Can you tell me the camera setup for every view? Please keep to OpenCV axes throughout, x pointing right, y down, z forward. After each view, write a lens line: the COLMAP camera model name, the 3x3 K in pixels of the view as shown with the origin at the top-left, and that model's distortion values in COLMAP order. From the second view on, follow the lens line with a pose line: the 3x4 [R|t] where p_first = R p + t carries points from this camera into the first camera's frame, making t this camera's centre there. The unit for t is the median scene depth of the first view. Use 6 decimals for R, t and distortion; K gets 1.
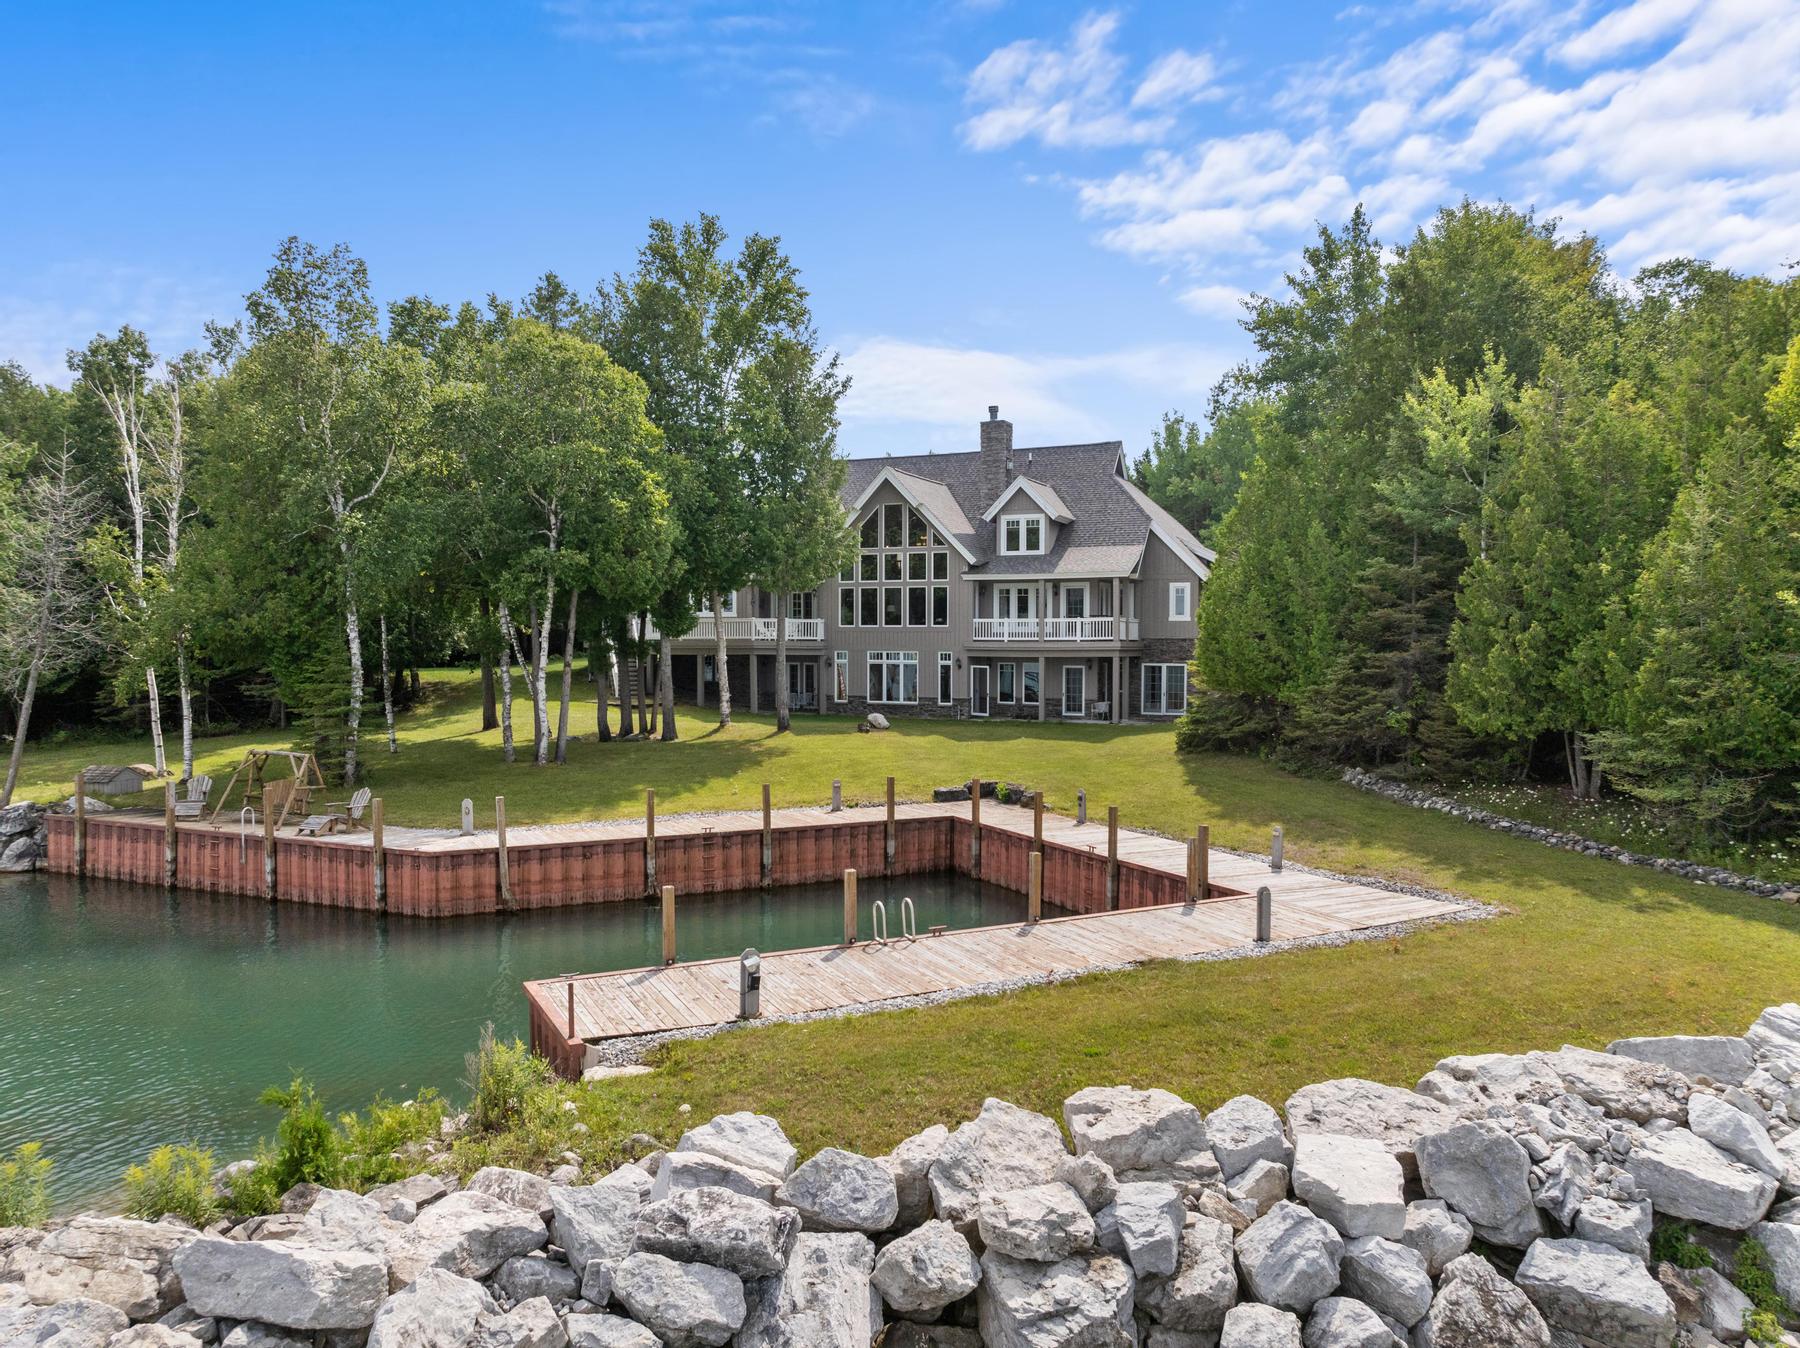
lens RADIAL K [[1282.6, 0, 892.7], [0, 1282.6, 682.8], [0, 0, 1]] dist [-0.041920, -0.001226]
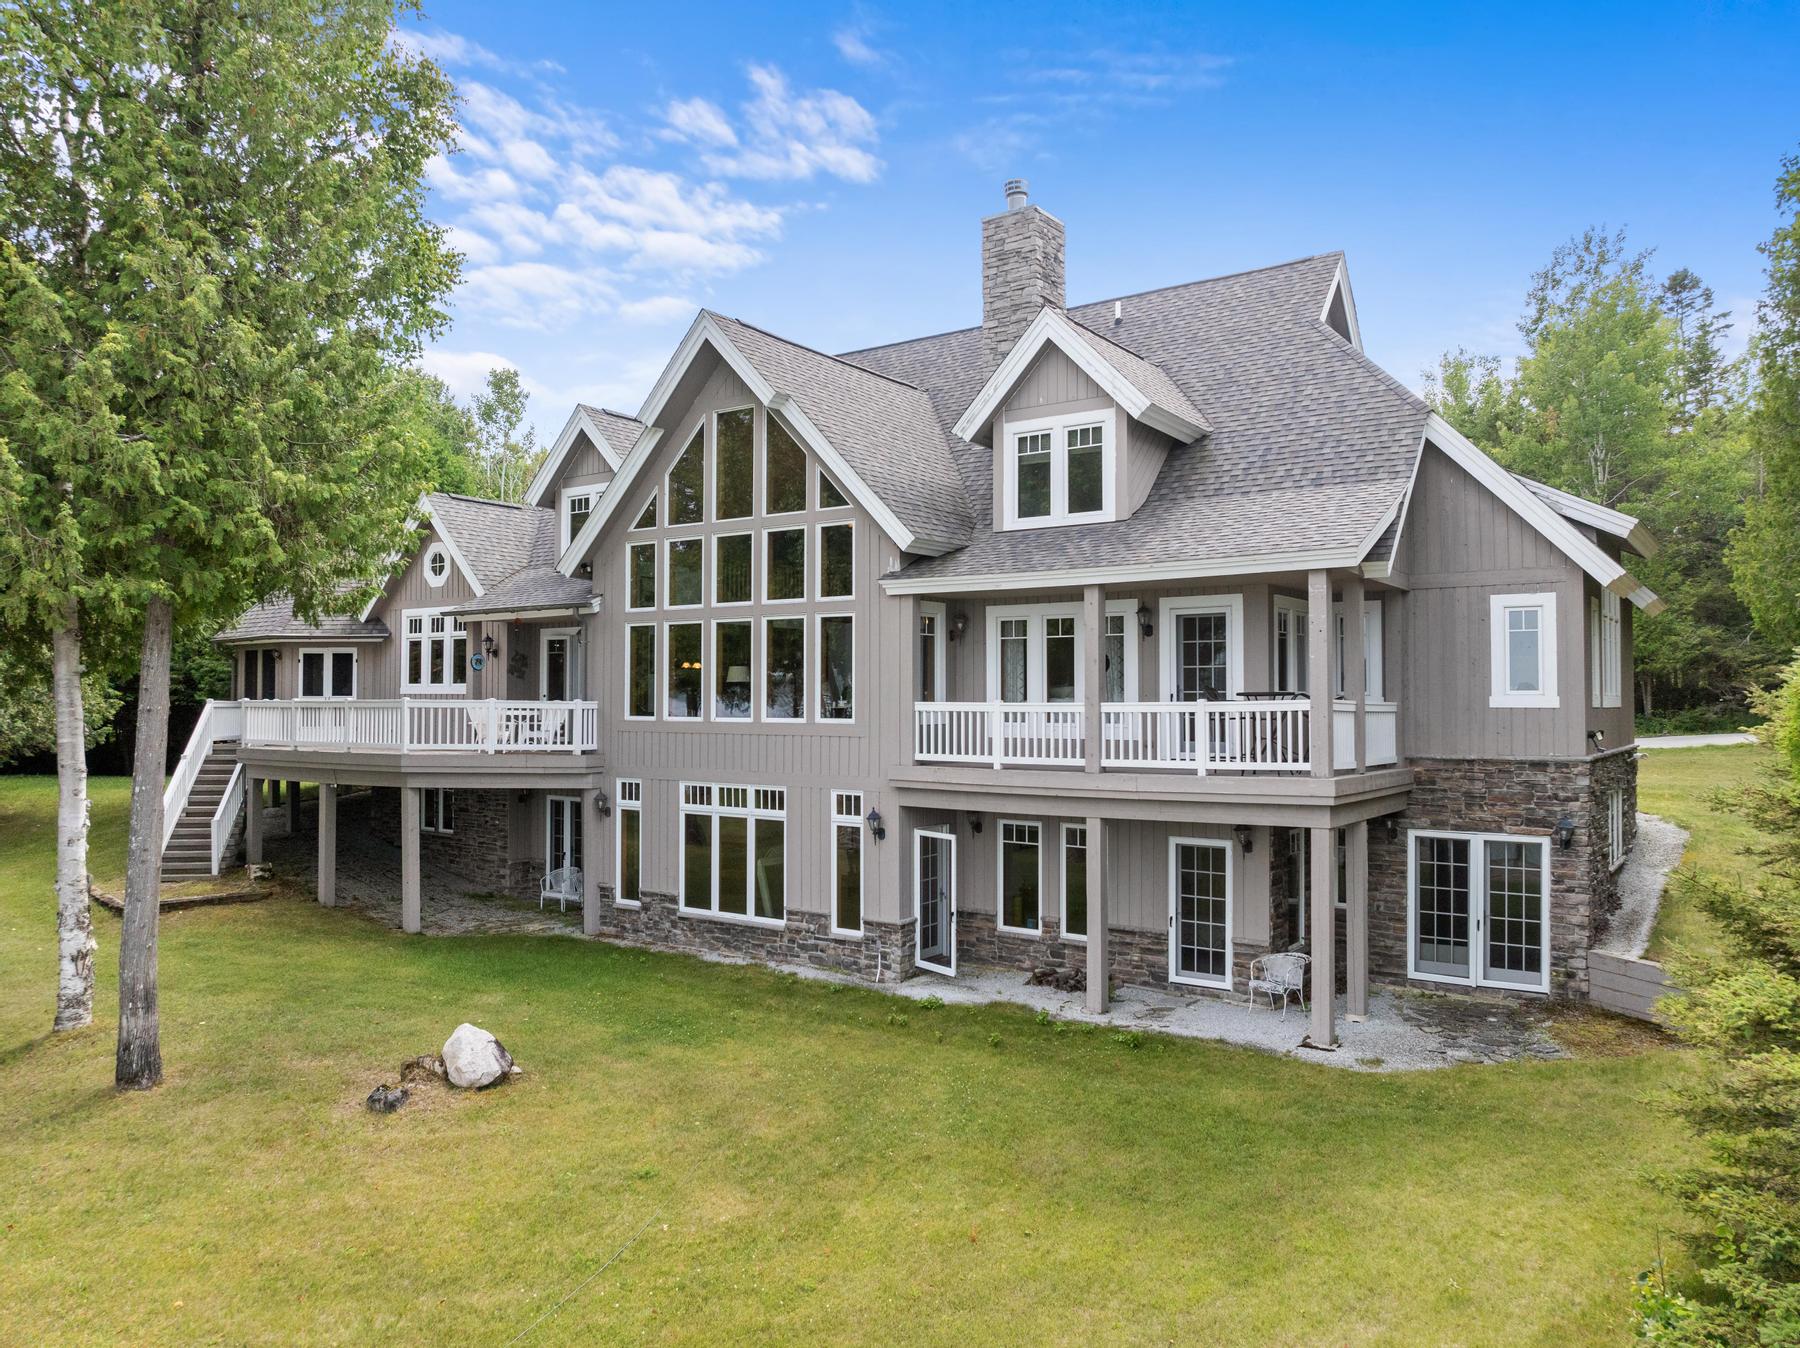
lens RADIAL K [[1282.6, 0, 910.6], [0, 1282.6, 667.3], [0, 0, 1]] dist [-0.041920, -0.001226]
pose [[0.983482, -0.004182, -0.180958, 0.125766], [-0.007551, 0.997915, -0.064102, -0.036240], [0.180849, 0.064409, 0.981400, 0.639907]]
